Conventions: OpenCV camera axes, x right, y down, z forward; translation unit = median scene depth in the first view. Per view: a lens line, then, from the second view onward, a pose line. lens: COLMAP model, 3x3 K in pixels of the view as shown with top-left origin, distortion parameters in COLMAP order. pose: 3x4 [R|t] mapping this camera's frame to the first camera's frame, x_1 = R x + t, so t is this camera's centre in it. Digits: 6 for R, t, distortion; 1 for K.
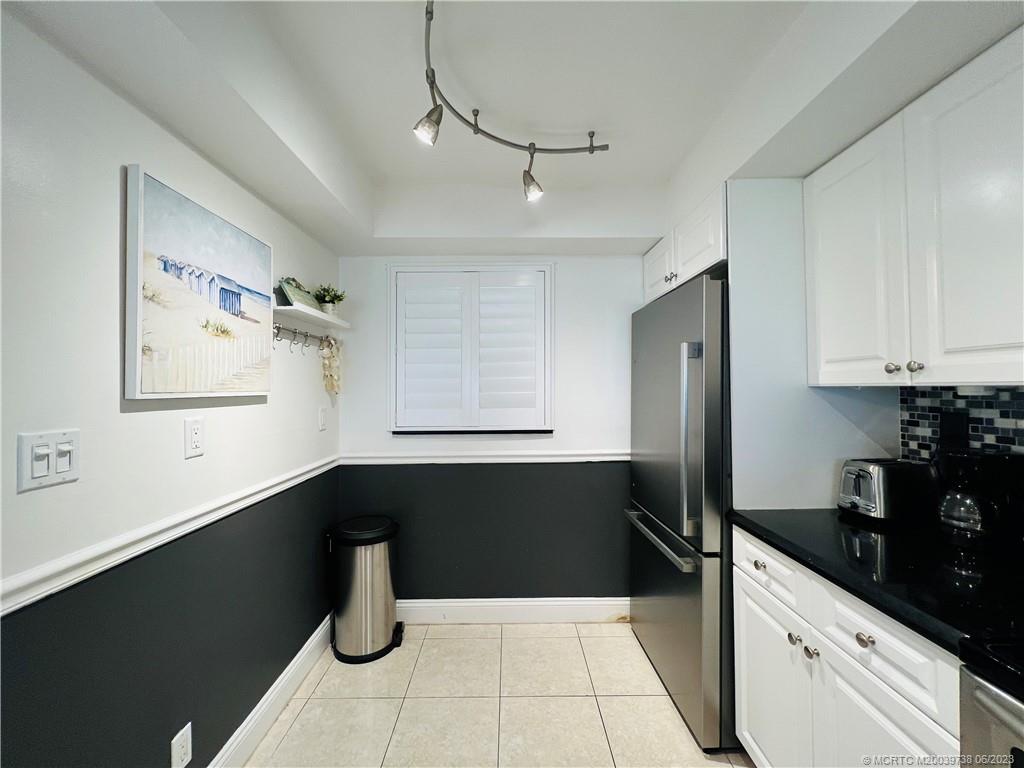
lens RADIAL K [[408.7, 0, 511.8], [0, 408.7, 382.0], [0, 0, 1]] dist [-0.002484, 0.000978]
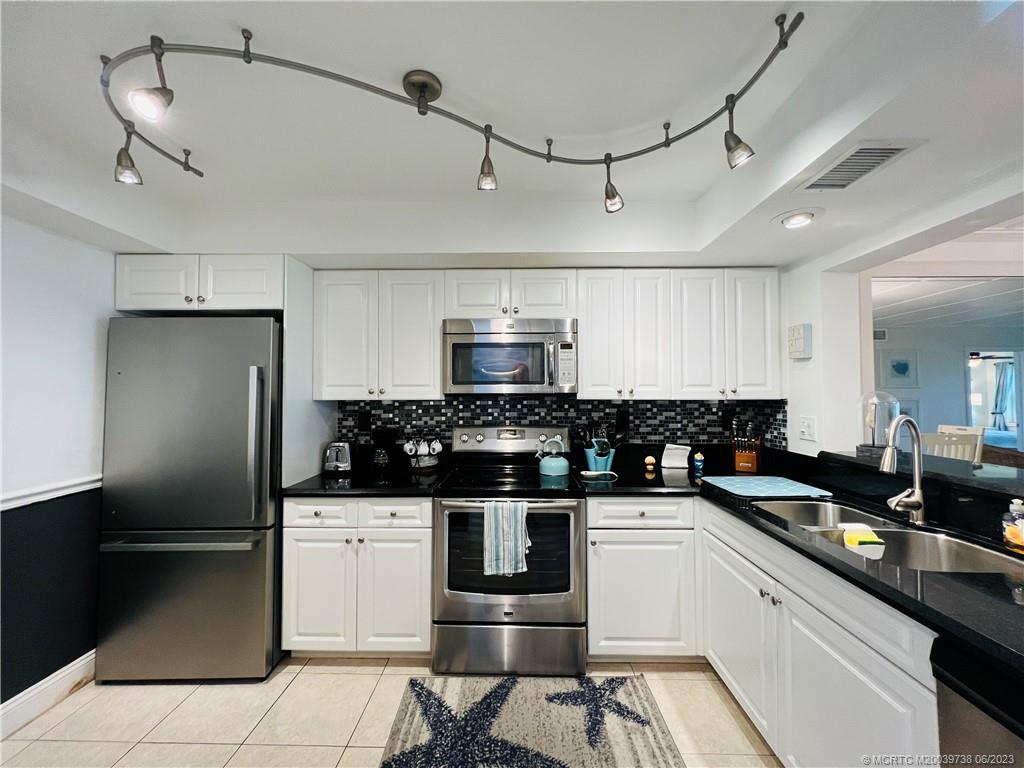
lens RADIAL K [[408.7, 0, 507.9], [0, 408.7, 382.0], [0, 0, 1]] dist [-0.002484, 0.000978]
pose [[0.031188, 0.032891, 0.998972, -0.864088], [-0.012195, 0.999397, -0.032524, -0.018045], [-0.999439, -0.011168, 0.031571, 0.190268]]
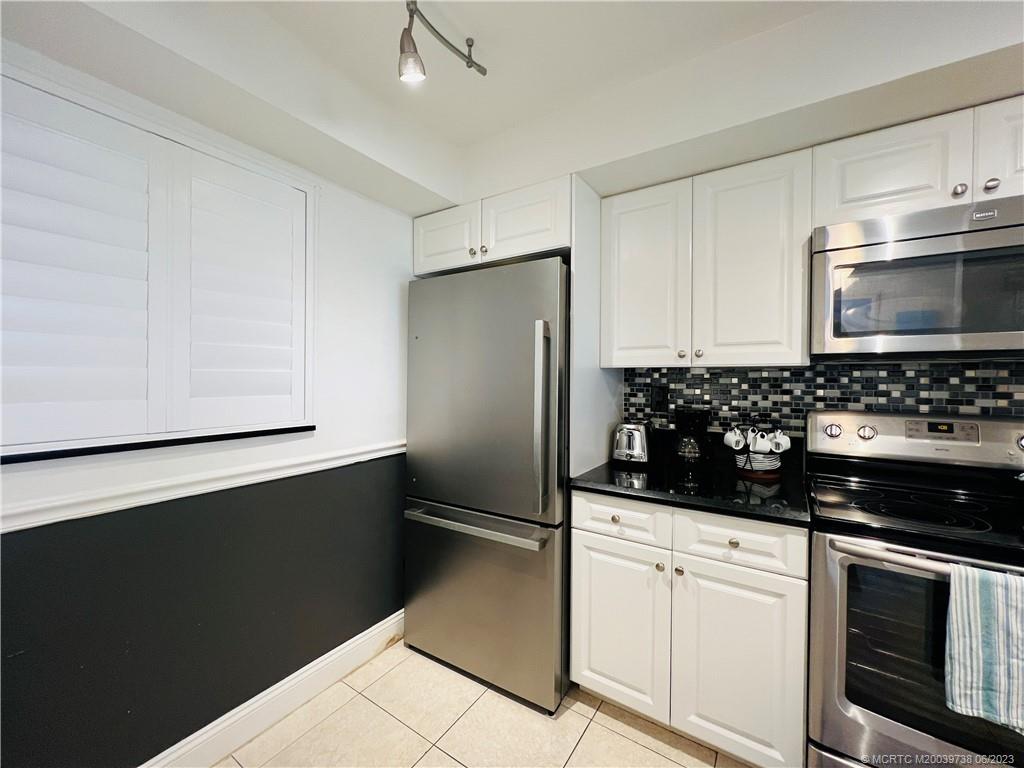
lens RADIAL K [[408.7, 0, 512.0], [0, 408.7, 382.0], [0, 0, 1]] dist [-0.002484, 0.000978]
pose [[0.561711, 0.001476, 0.827332, -0.462650], [-0.020952, 0.999703, 0.012441, 0.044663], [-0.827068, -0.024323, 0.561575, 0.531506]]
